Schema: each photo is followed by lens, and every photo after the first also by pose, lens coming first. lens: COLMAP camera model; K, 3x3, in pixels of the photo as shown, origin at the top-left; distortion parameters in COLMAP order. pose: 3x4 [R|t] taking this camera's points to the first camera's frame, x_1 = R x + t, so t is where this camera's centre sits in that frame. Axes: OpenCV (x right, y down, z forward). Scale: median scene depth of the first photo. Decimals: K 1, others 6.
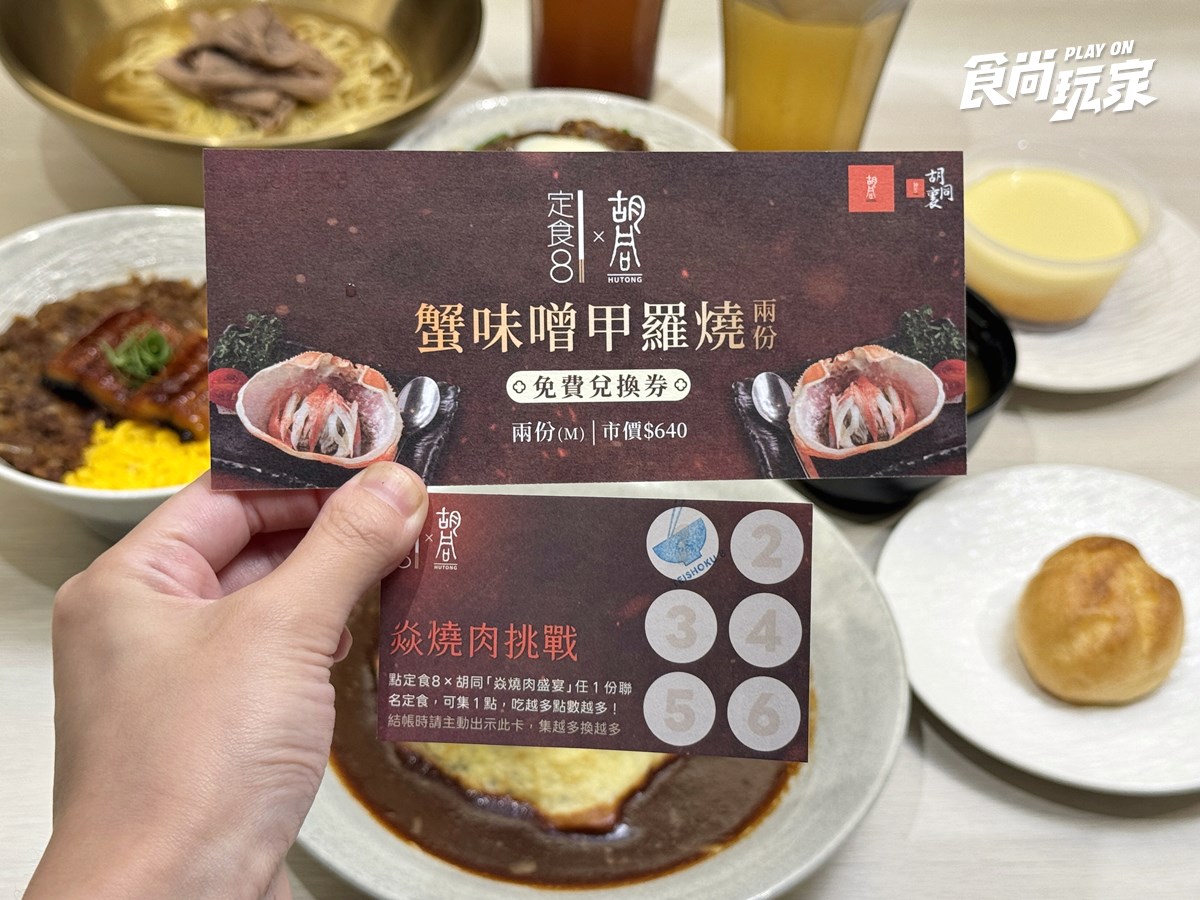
lens RADIAL K [[2071.5, 0, 600.0], [0, 2071.5, 450.0], [0, 0, 1]] dist [0.145896, -0.010527]
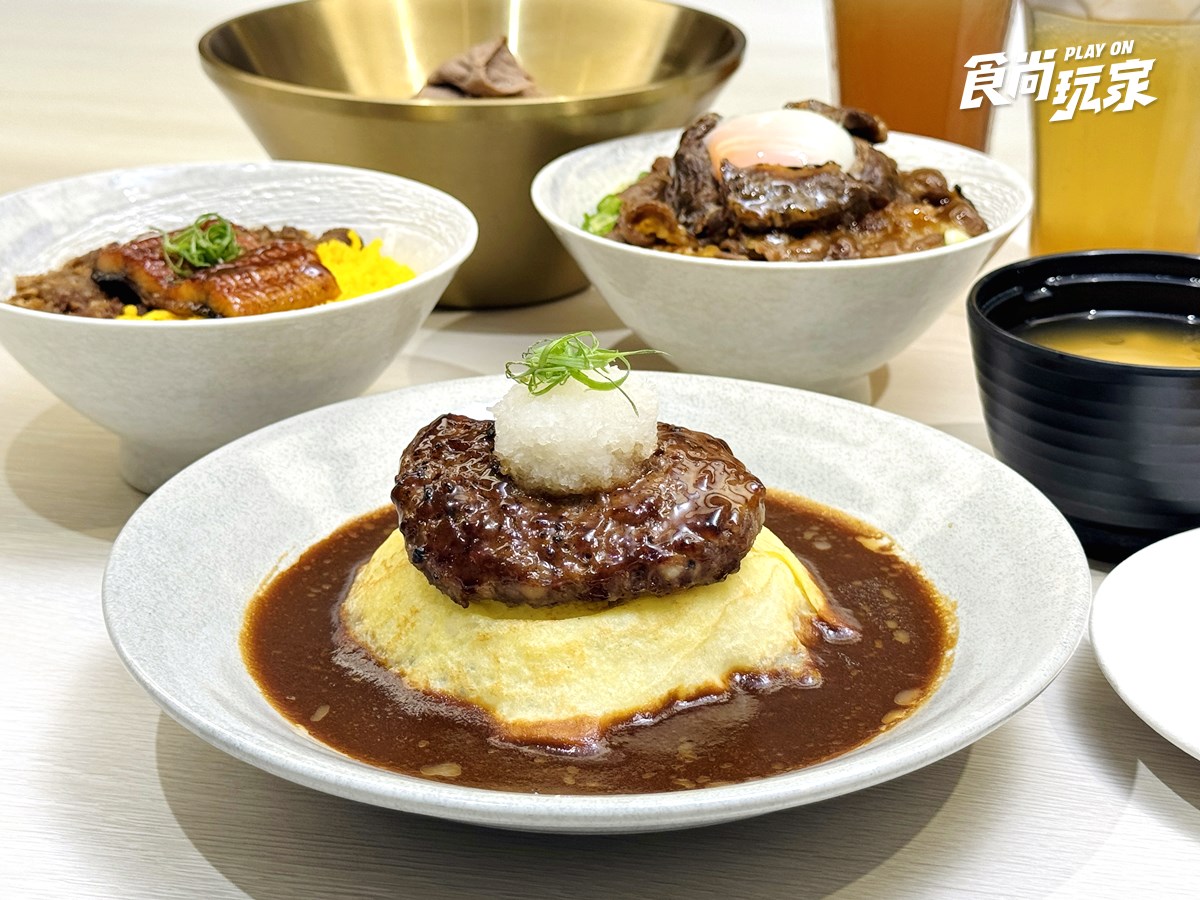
lens RADIAL K [[2089.3, 0, 600.0], [0, 2089.3, 450.0], [0, 0, 1]] dist [0.156811, -0.107536]
pose [[0.954059, 0.054893, -0.294546, 0.183210], [-0.154446, 0.932502, -0.326476, 0.281348], [0.256744, 0.356969, 0.898140, 0.323883]]
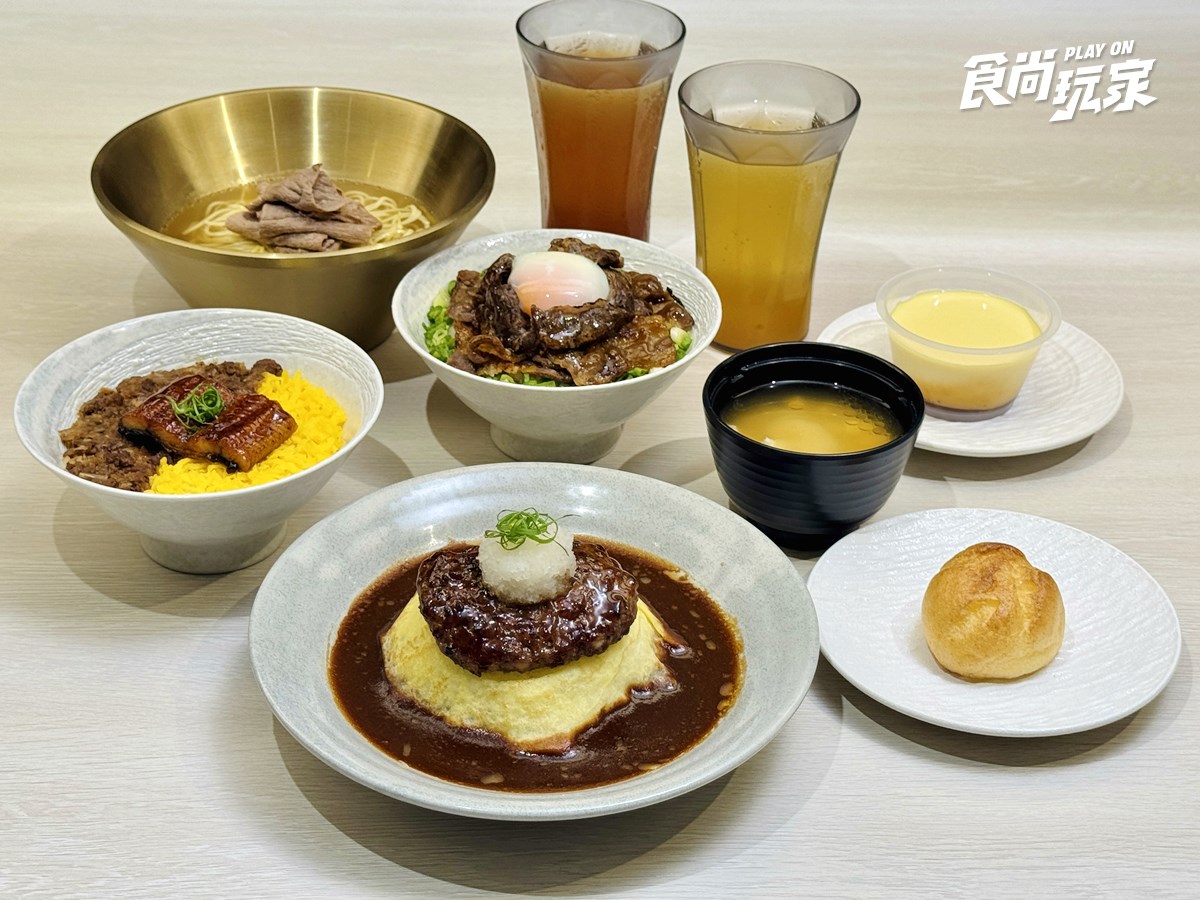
lens RADIAL K [[2089.3, 0, 600.0], [0, 2089.3, 450.0], [0, 0, 1]] dist [0.156811, -0.107536]
pose [[0.998564, -0.011762, -0.052255, 0.080756], [0.002124, 0.983518, -0.180796, 0.206190], [0.053521, 0.180426, 0.982131, -0.199595]]
